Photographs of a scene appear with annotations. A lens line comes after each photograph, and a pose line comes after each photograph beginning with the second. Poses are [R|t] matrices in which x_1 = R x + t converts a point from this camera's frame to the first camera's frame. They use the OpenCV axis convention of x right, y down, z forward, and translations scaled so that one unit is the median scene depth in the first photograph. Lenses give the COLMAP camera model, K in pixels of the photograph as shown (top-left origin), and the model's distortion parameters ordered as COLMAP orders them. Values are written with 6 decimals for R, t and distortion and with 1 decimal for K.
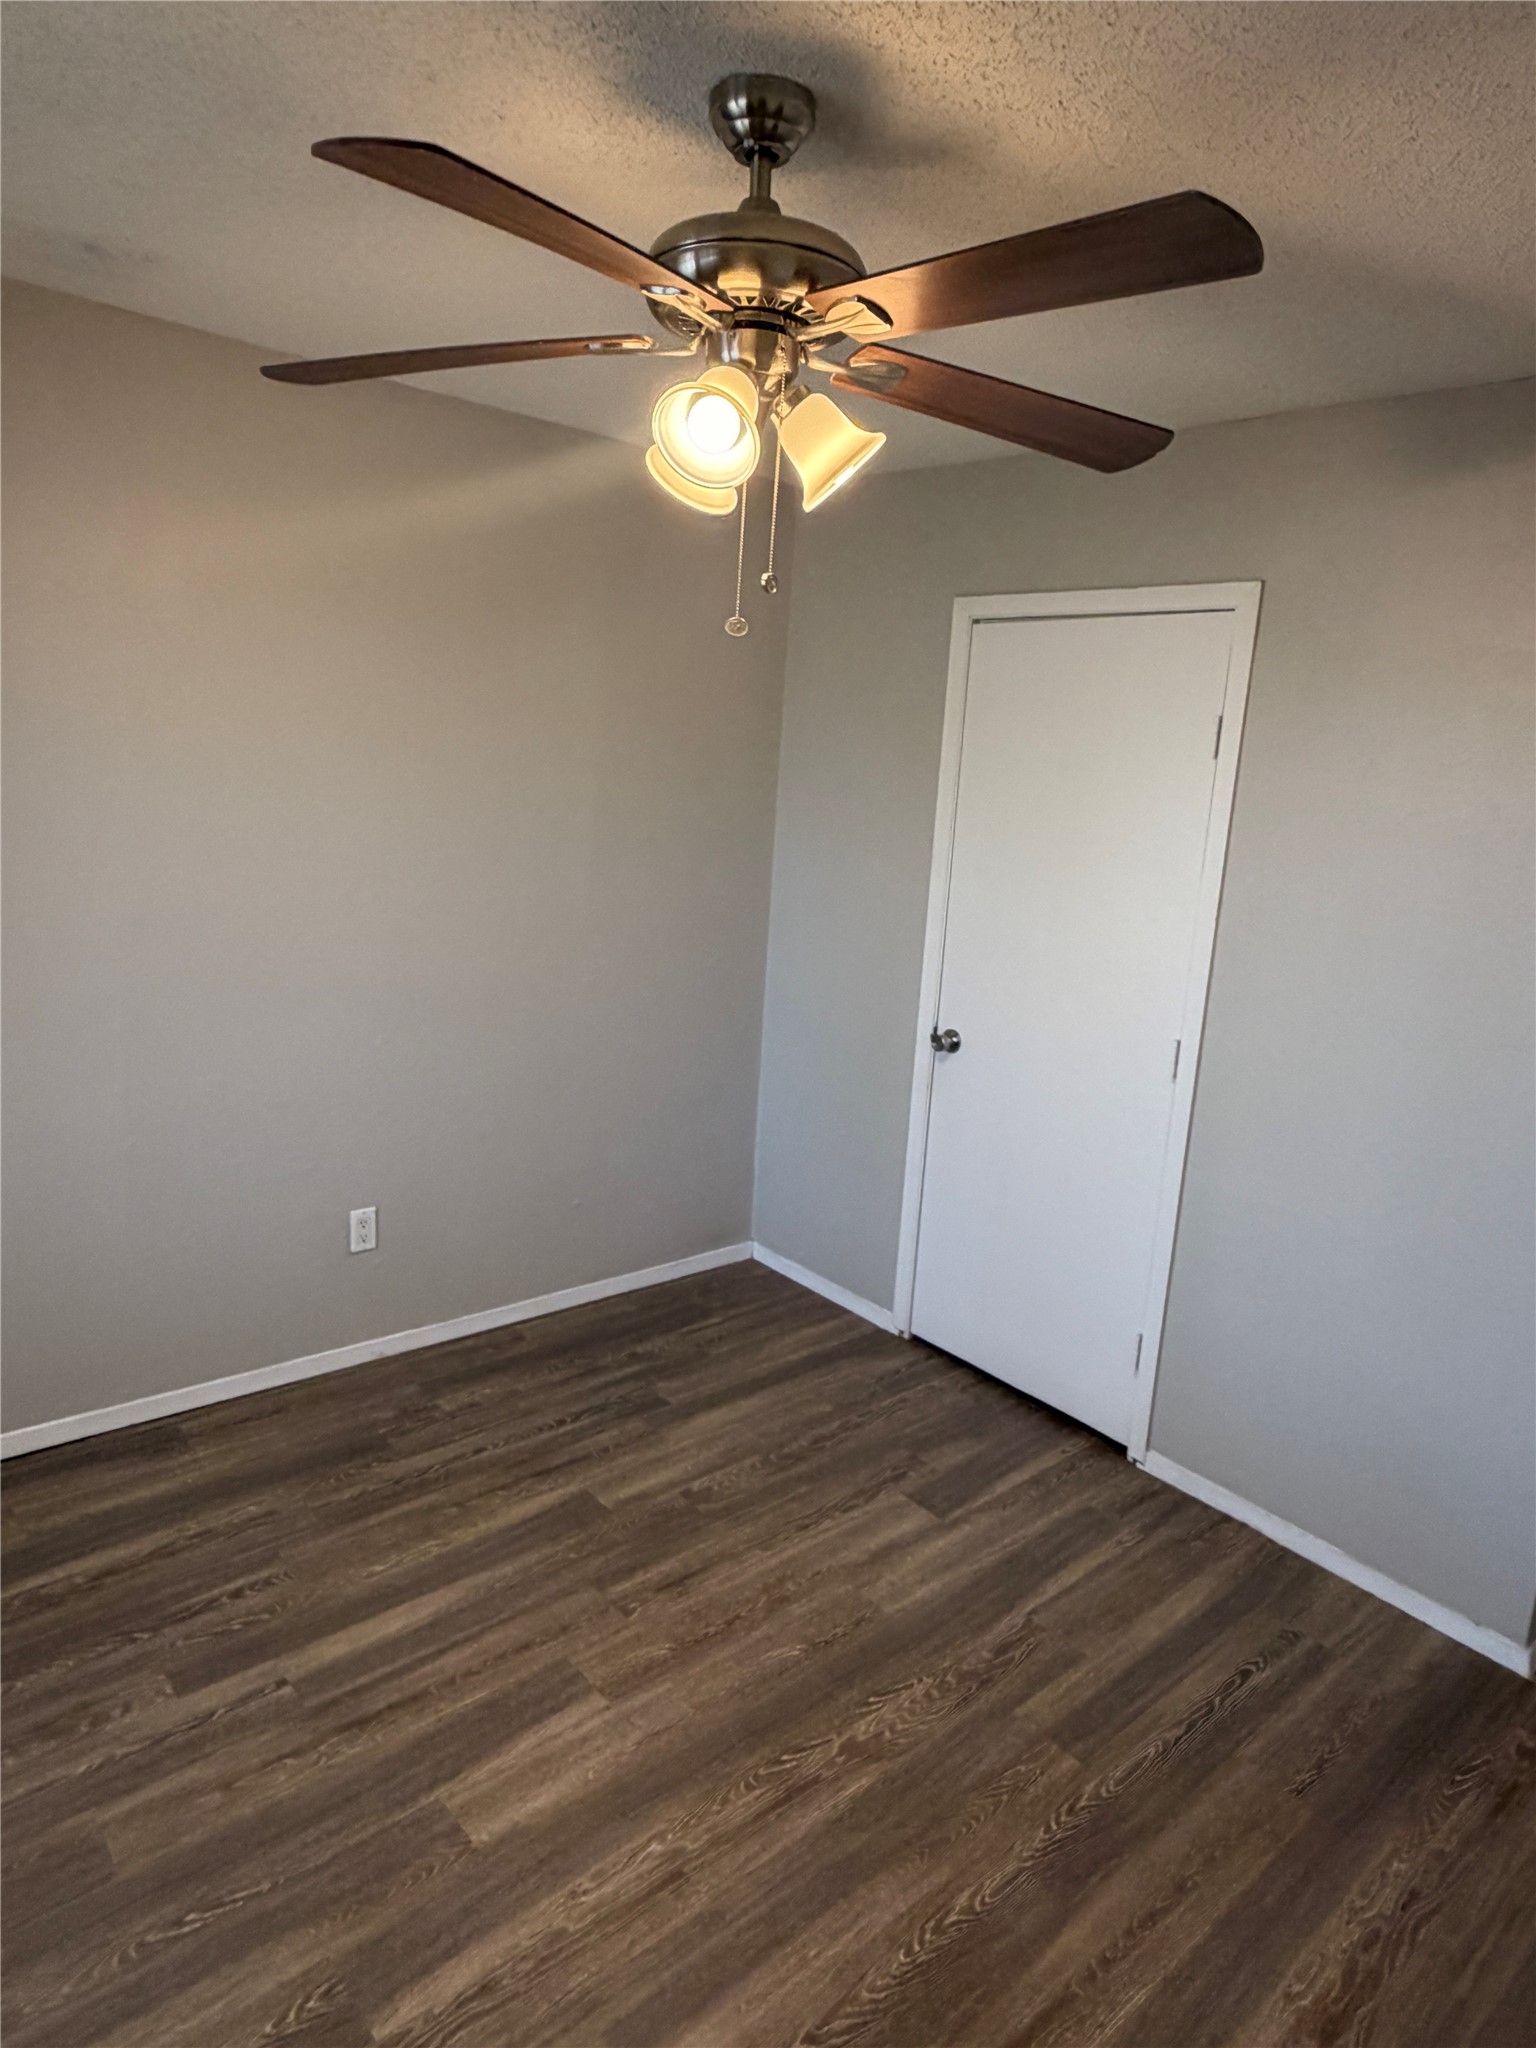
lens RADIAL K [[1253.4, 0, 774.7], [0, 1253.4, 1027.4], [0, 0, 1]] dist [0.001172, 0.003141]
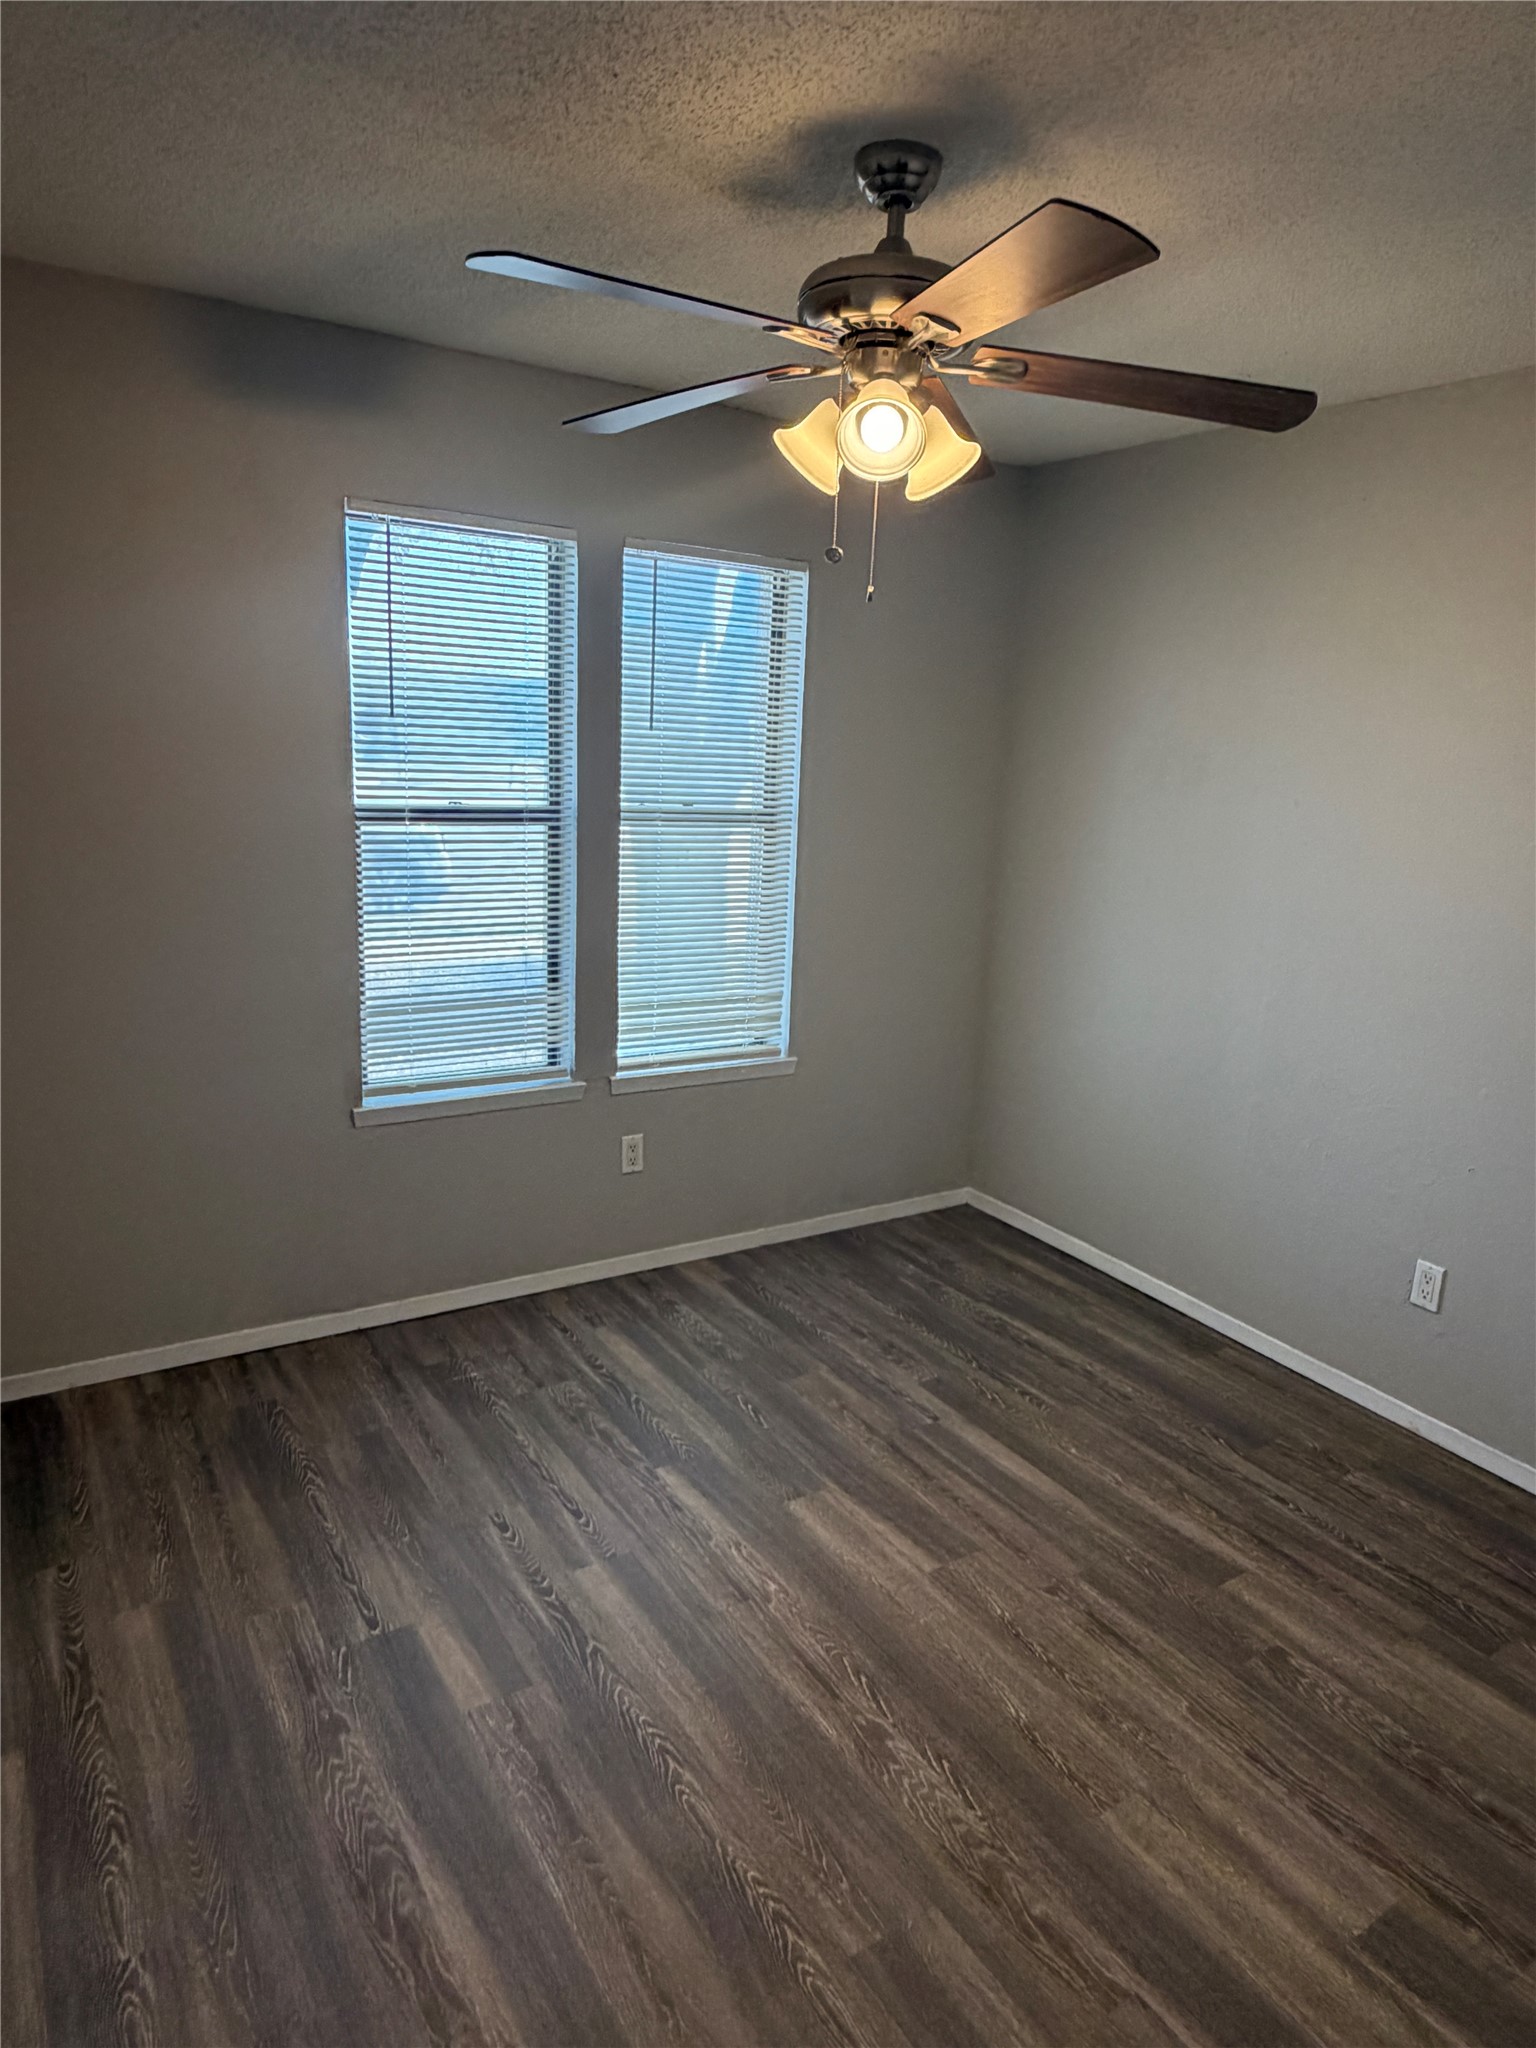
lens RADIAL K [[1253.4, 0, 774.7], [0, 1253.4, 1027.4], [0, 0, 1]] dist [0.001172, 0.003141]
pose [[-0.150844, 0.149210, -0.977232, 0.868791], [-0.269875, 0.944777, 0.185912, -0.084064], [0.951007, 0.291774, -0.102246, 0.814090]]
